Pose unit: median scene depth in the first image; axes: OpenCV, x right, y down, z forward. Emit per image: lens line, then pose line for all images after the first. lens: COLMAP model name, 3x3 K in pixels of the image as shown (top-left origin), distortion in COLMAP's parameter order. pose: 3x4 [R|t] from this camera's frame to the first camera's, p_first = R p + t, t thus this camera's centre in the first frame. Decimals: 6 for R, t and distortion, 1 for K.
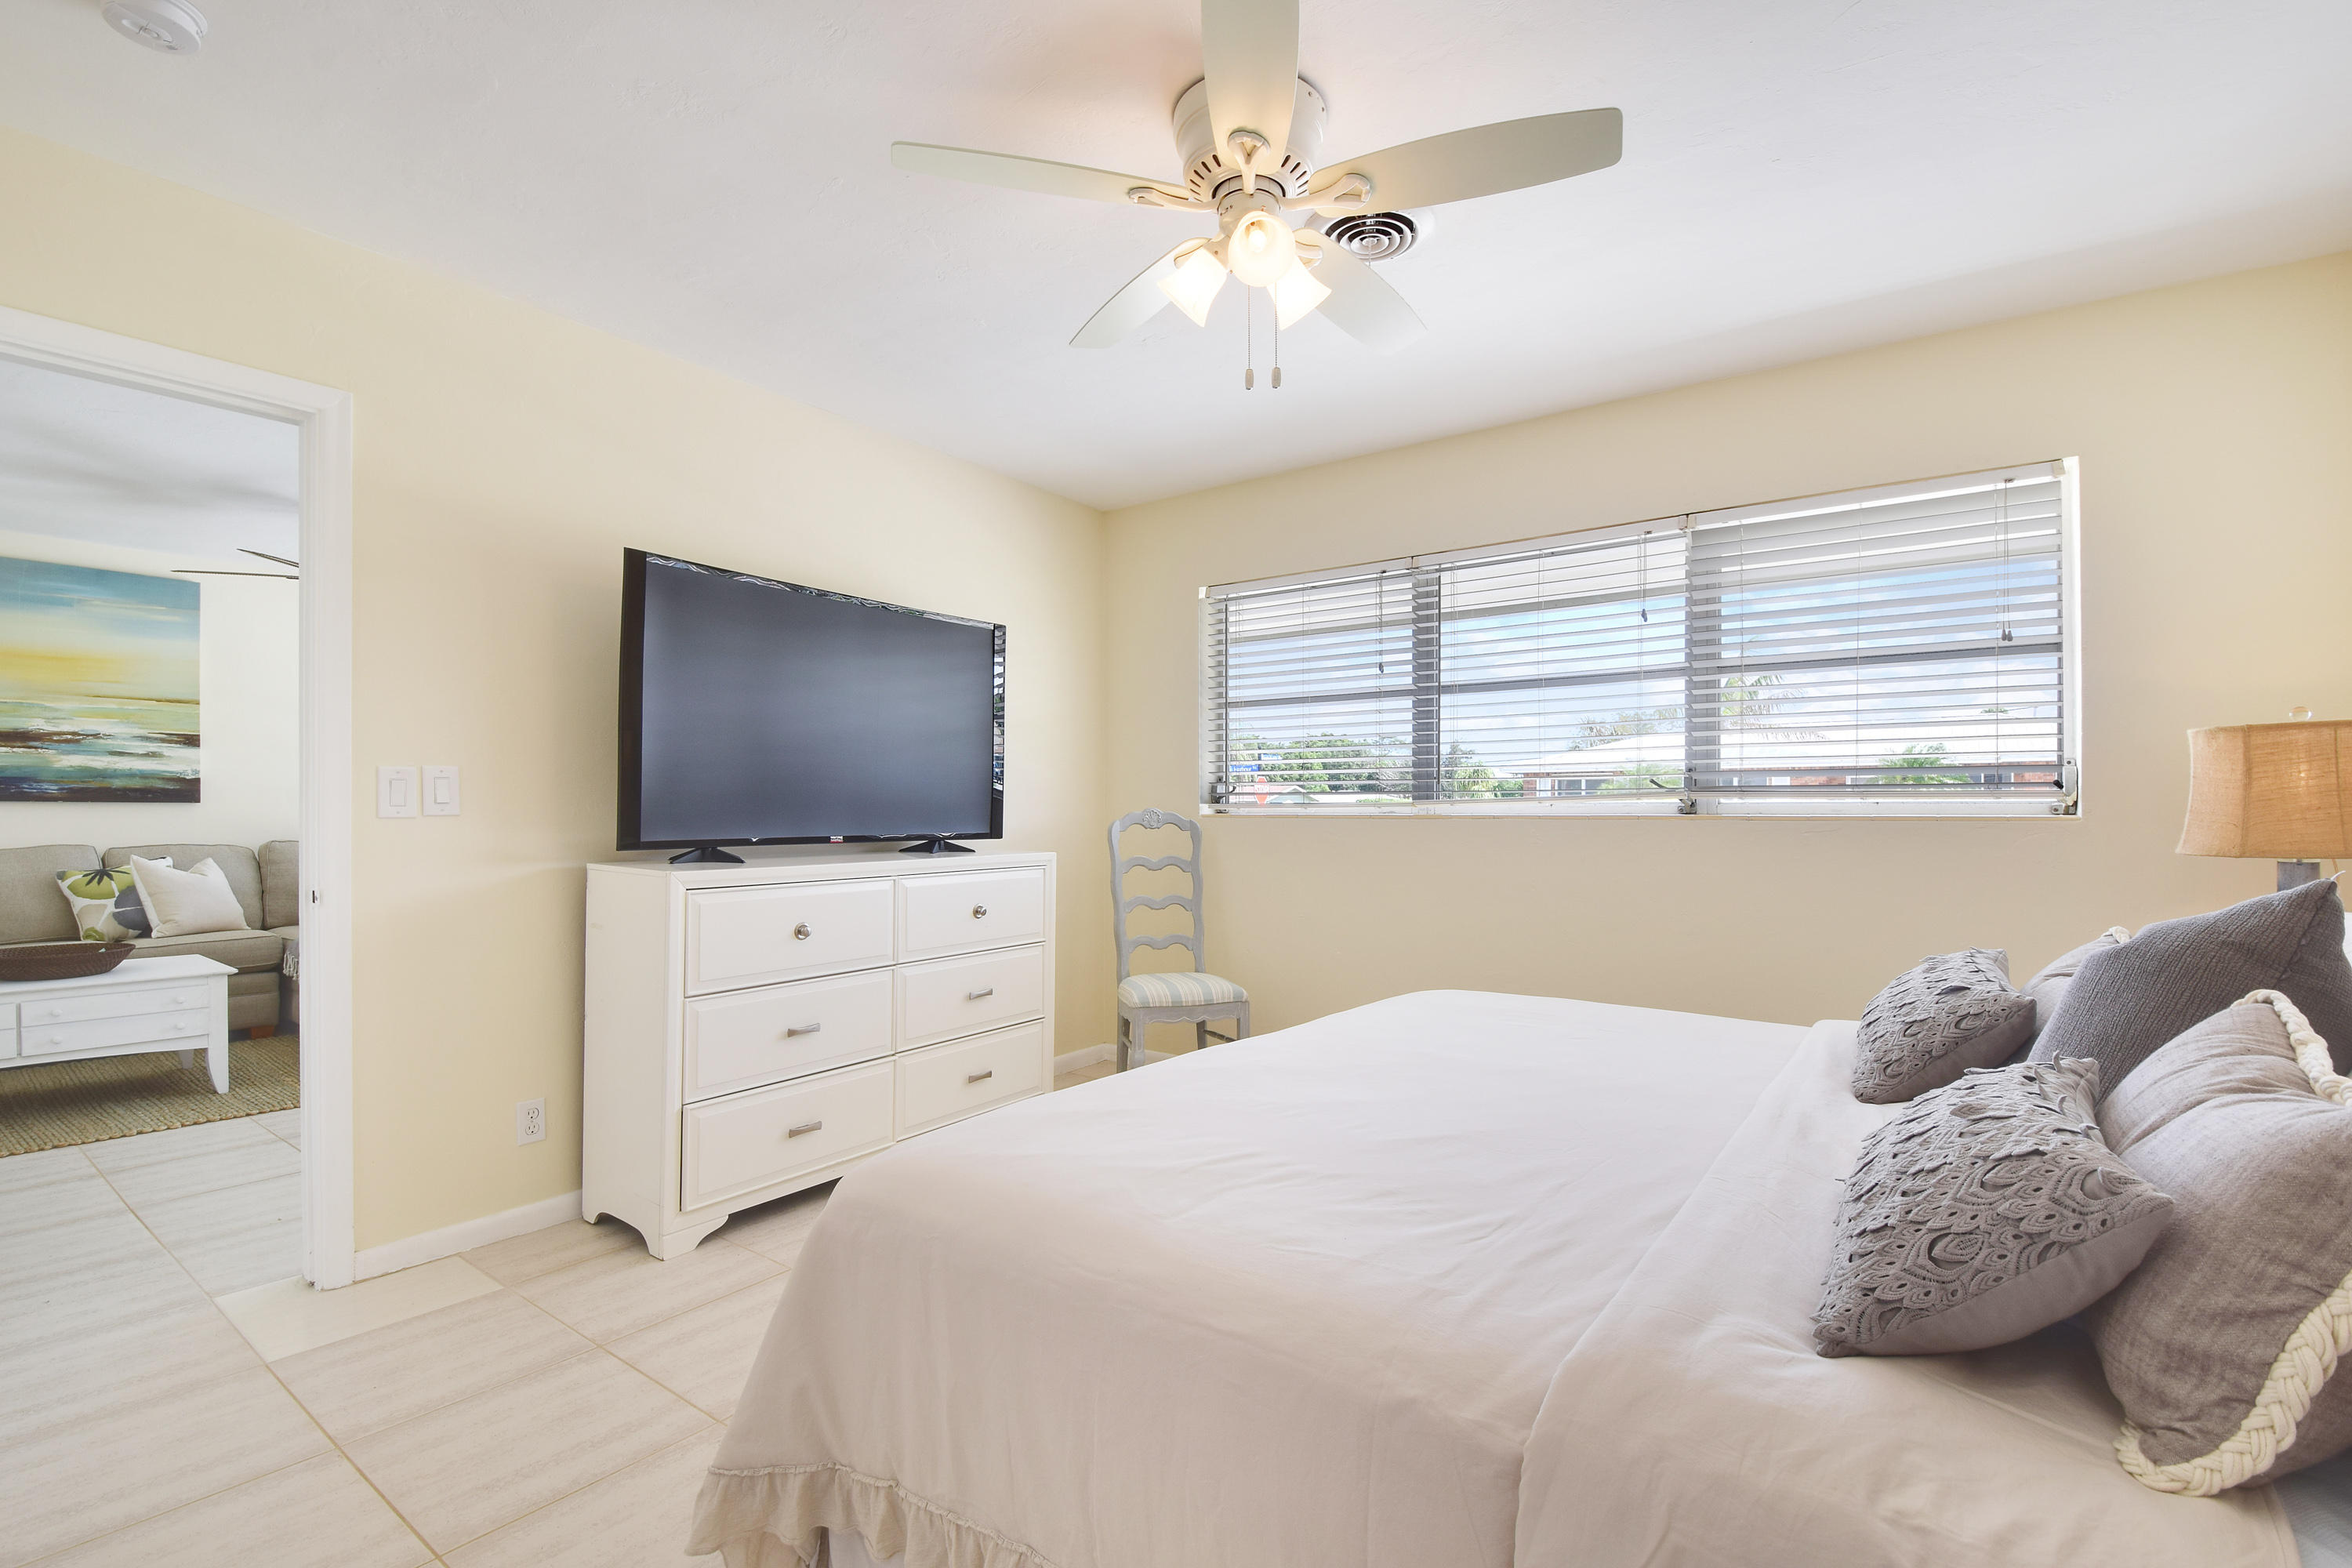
lens RADIAL K [[1018.6, 0, 1165.1], [0, 1018.6, 811.7], [0, 0, 1]] dist [-0.000328, -0.013963]
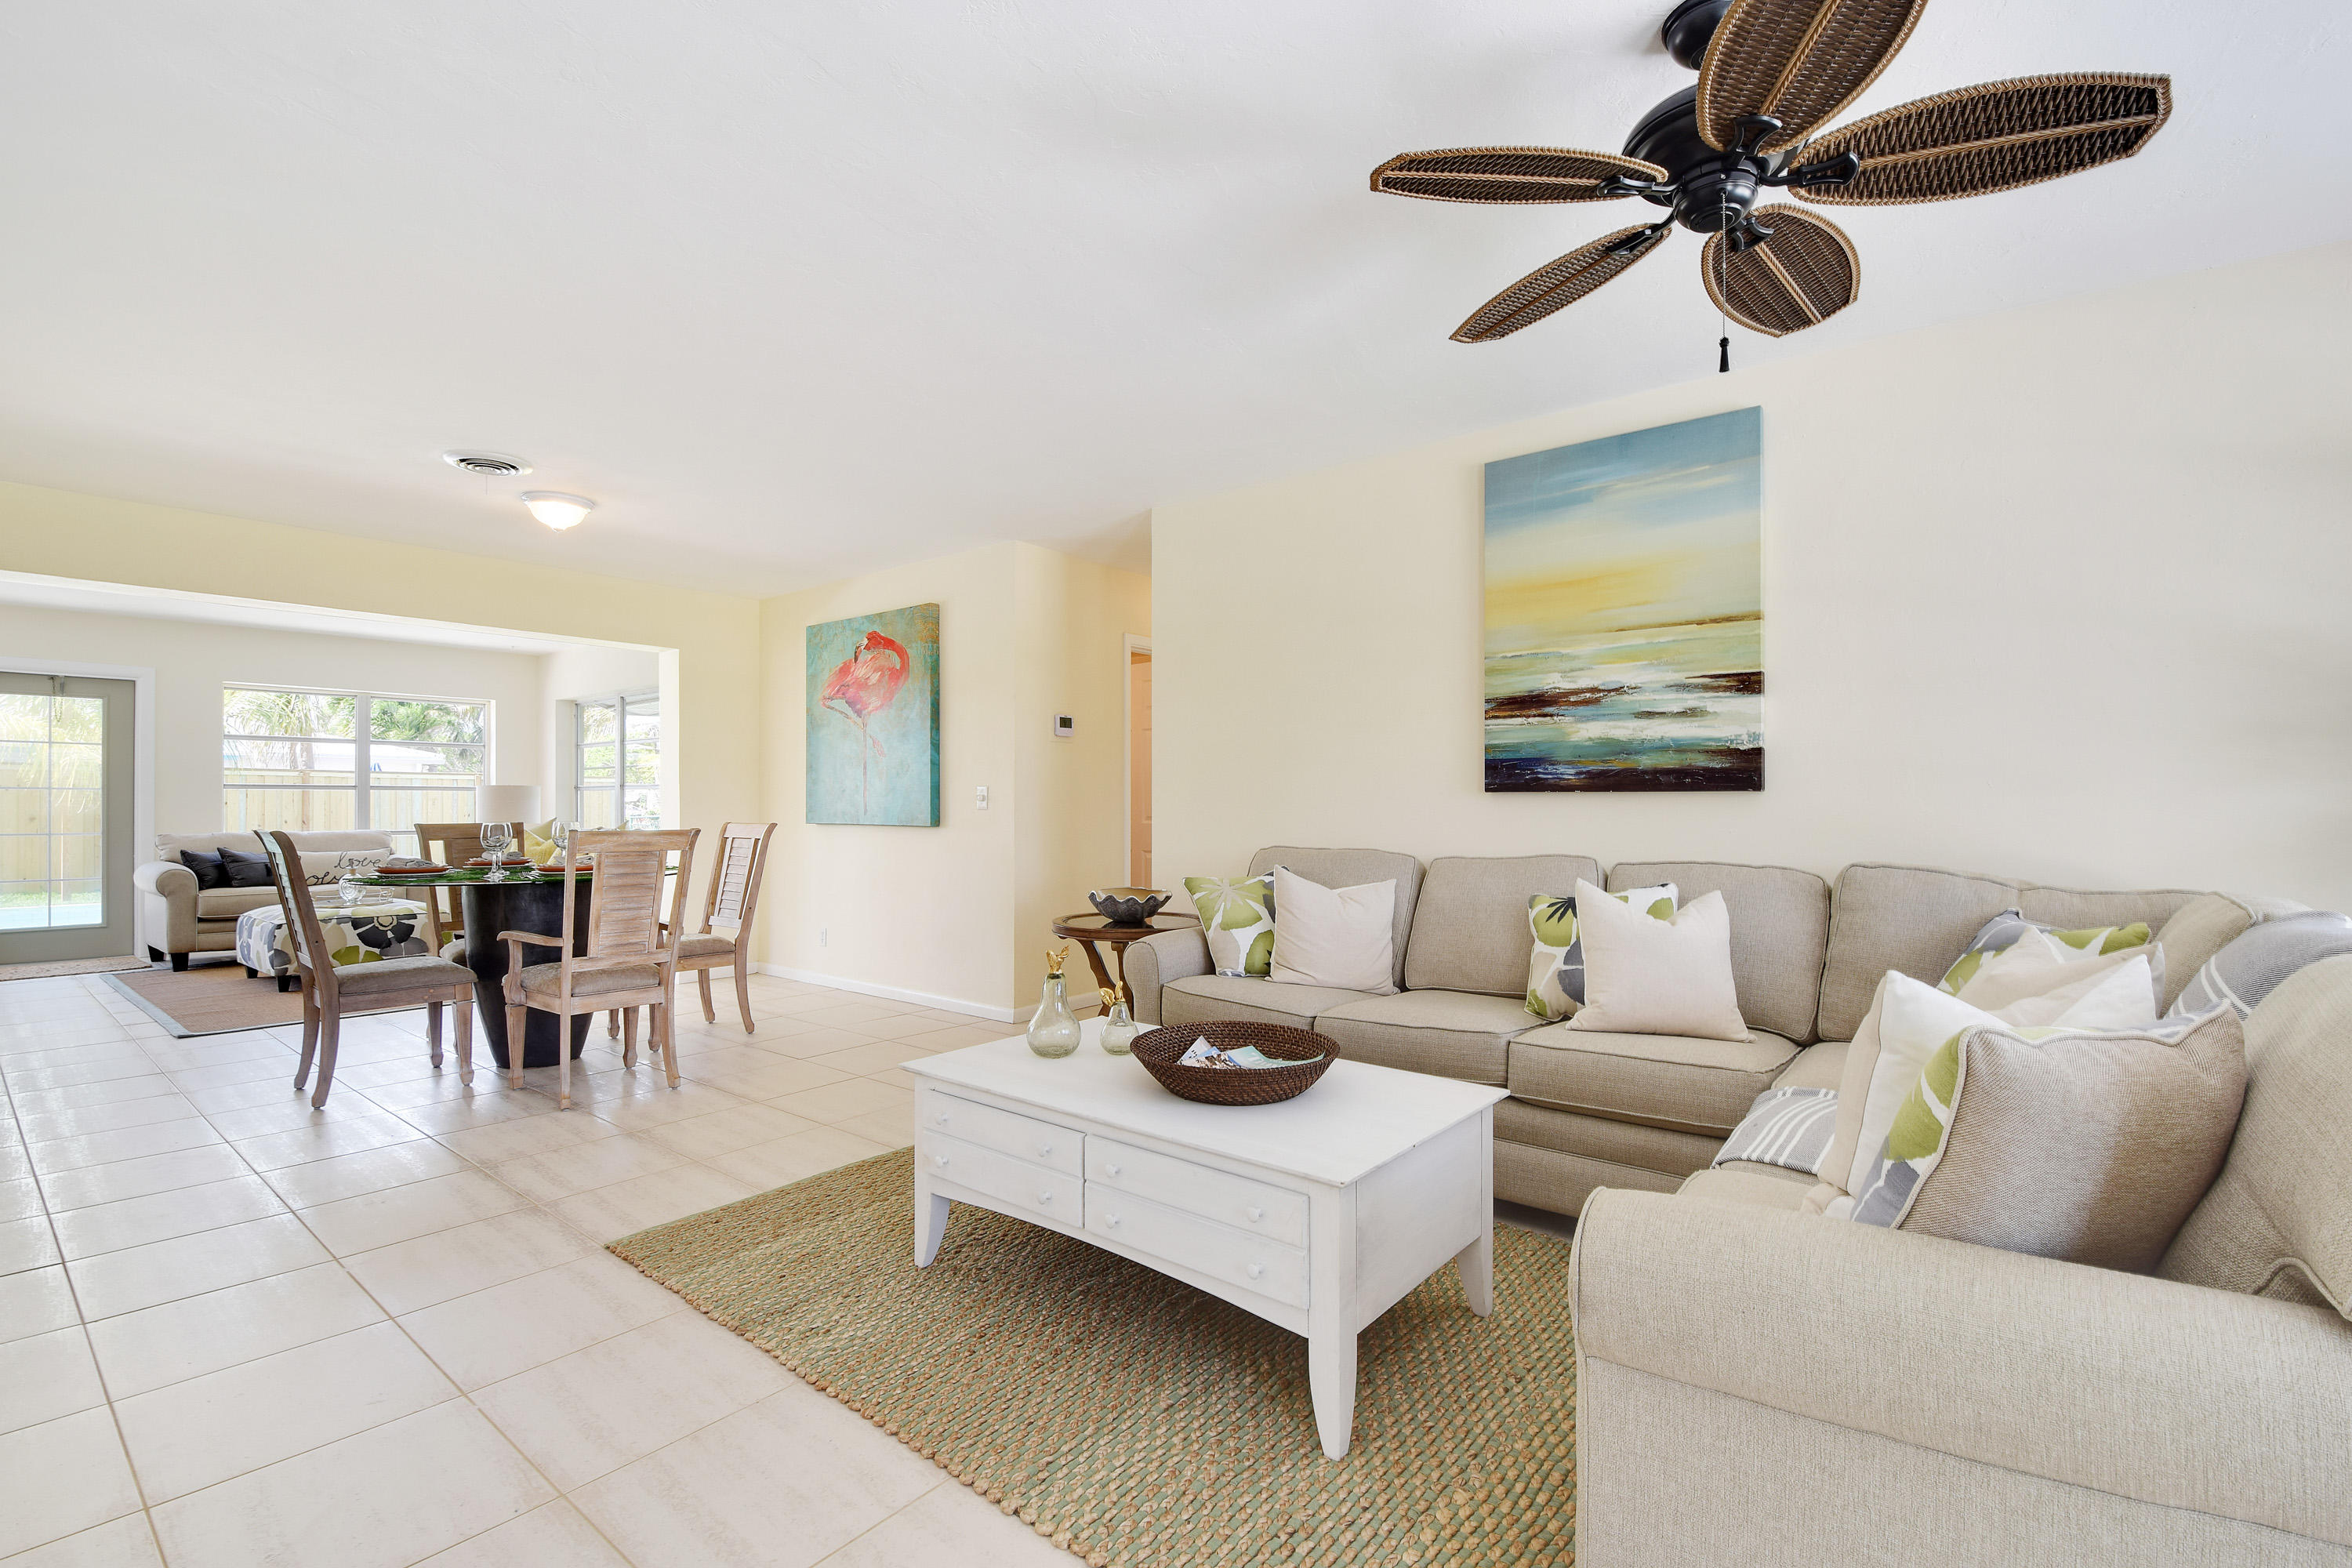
lens RADIAL K [[1031.9, 0, 1170.8], [0, 1031.9, 799.4], [0, 0, 1]] dist [0.019550, -0.026408]
pose [[-0.060959, -0.001816, -0.998139, -0.381562], [0.000618, 0.999998, -0.001857, -0.003503], [0.998140, -0.000730, -0.060958, 0.758405]]
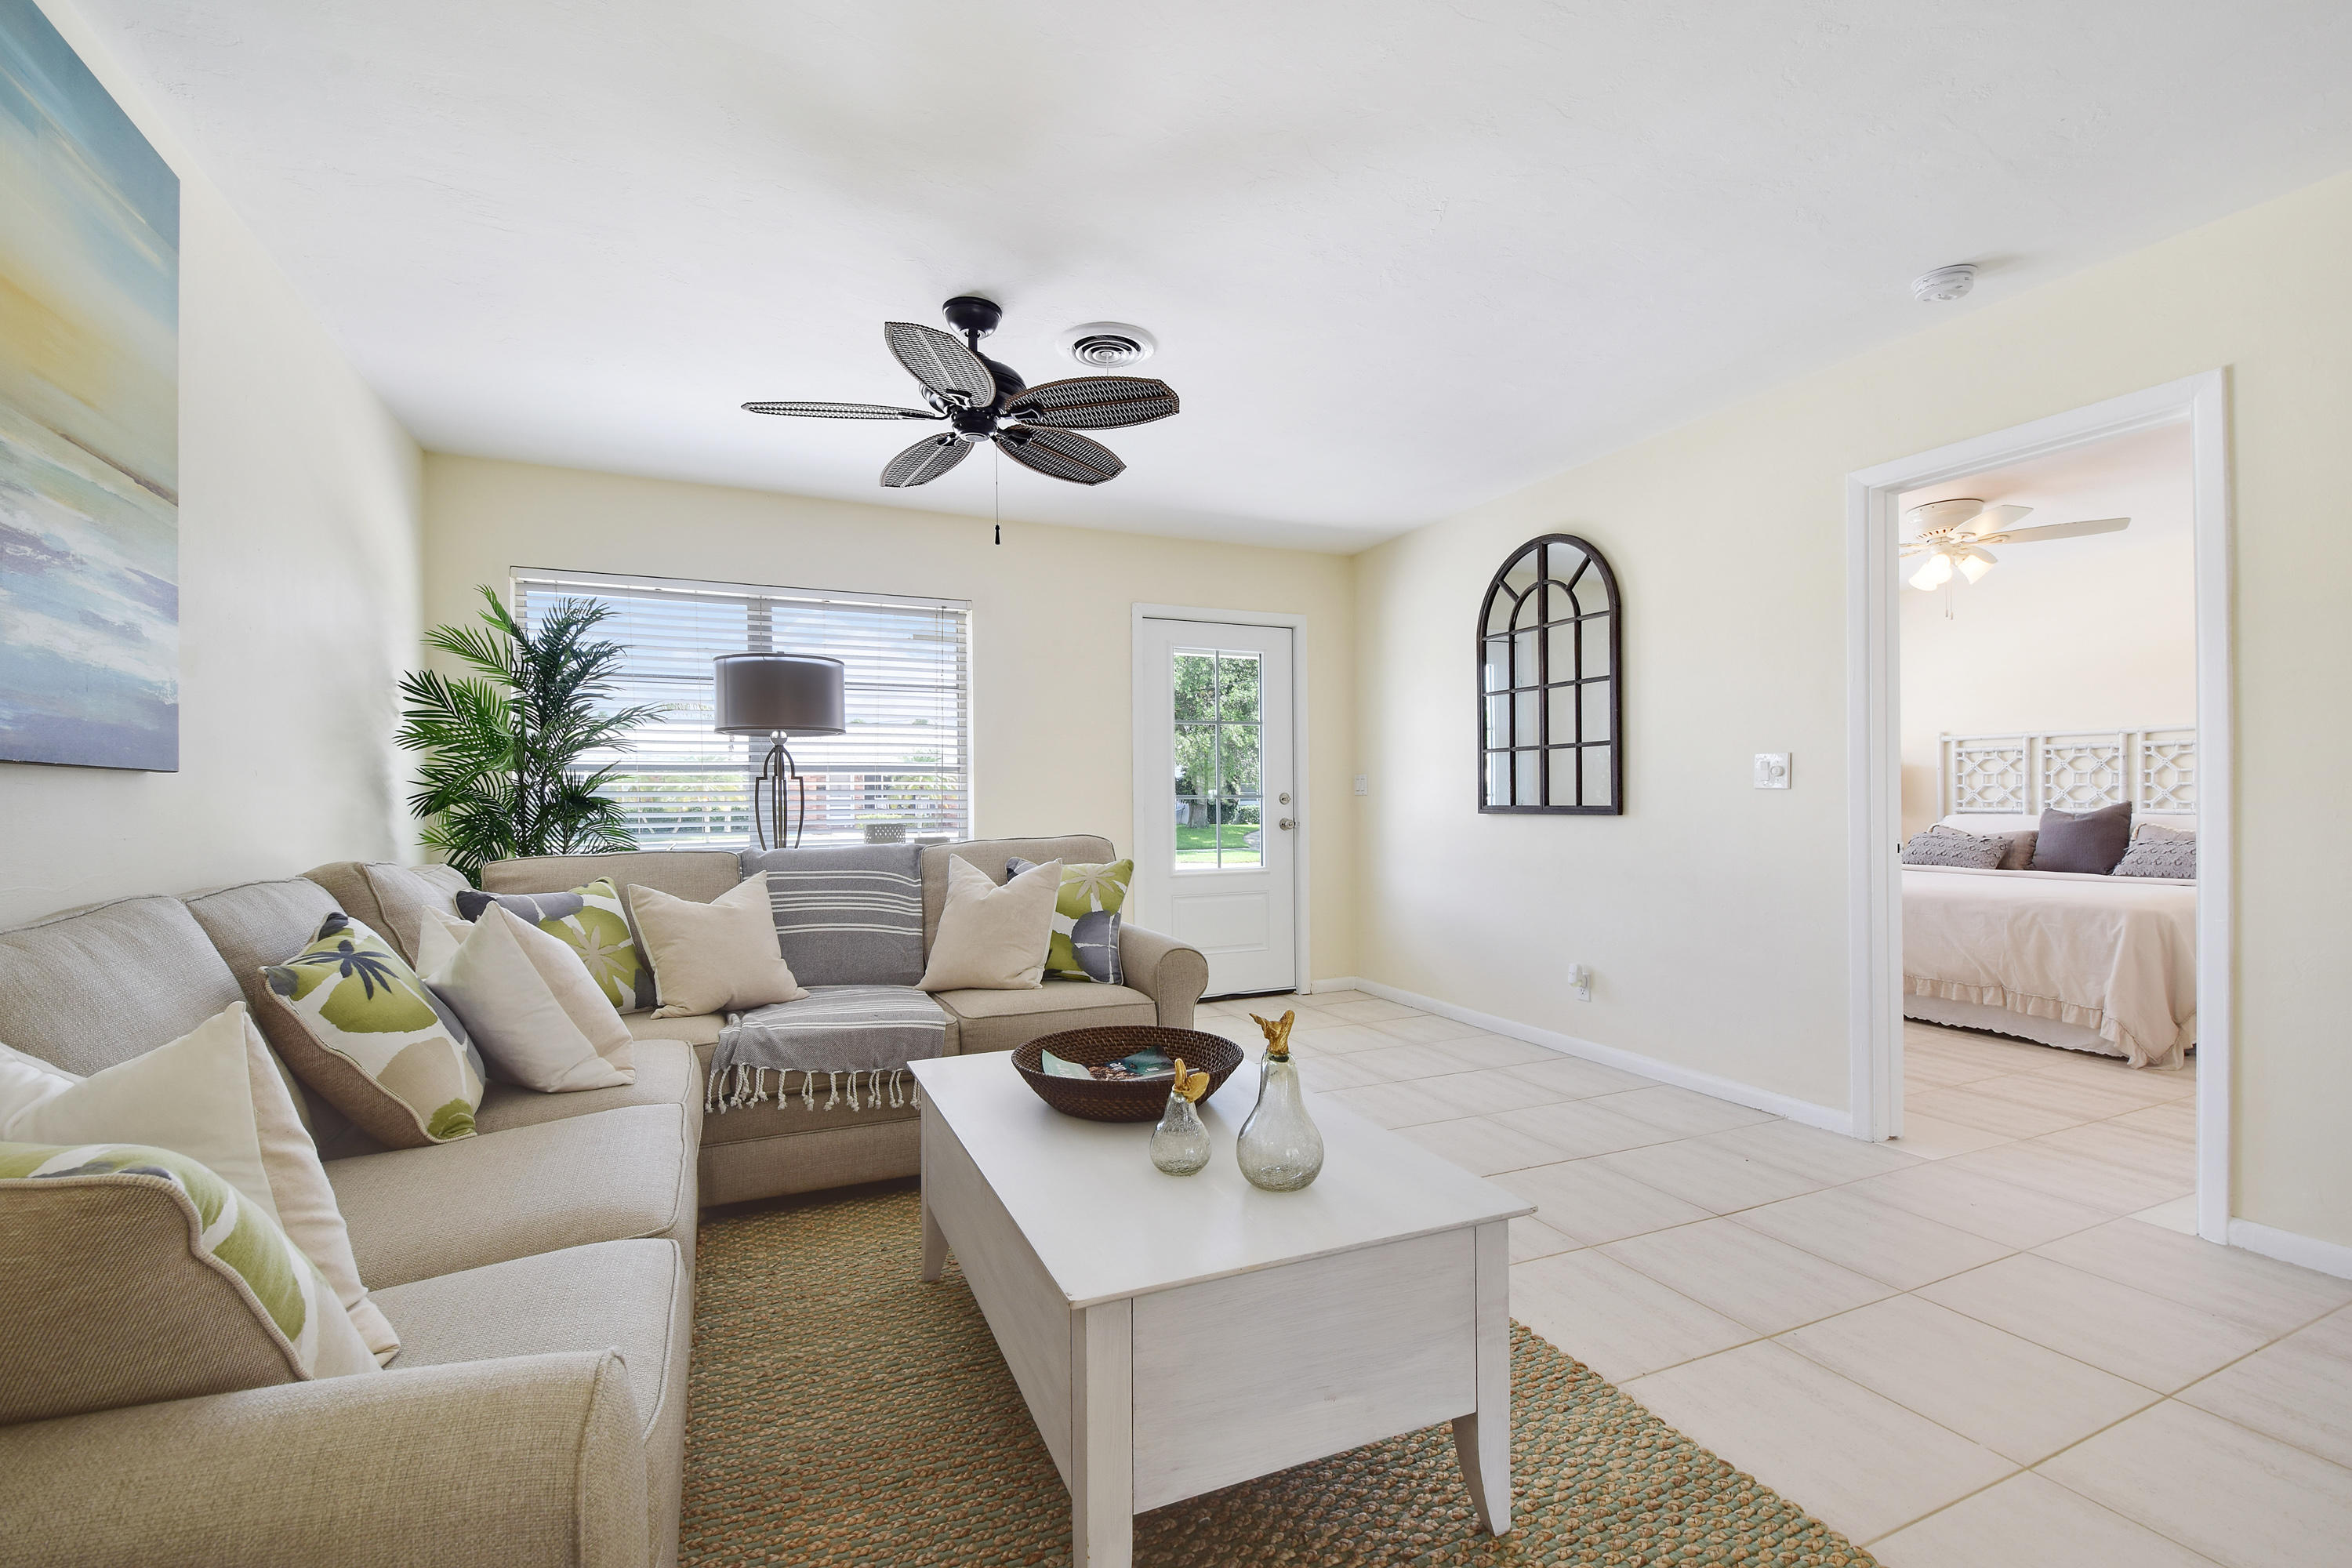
lens RADIAL K [[1018.5, 0, 1171.3], [0, 1018.5, 799.6], [0, 0, 1]] dist [0.033465, -0.024935]
pose [[0.503057, -0.004467, 0.864242, -1.189944], [0.006844, 0.999976, 0.001185, 0.003713], [-0.864226, 0.005318, 0.503075, 0.536031]]
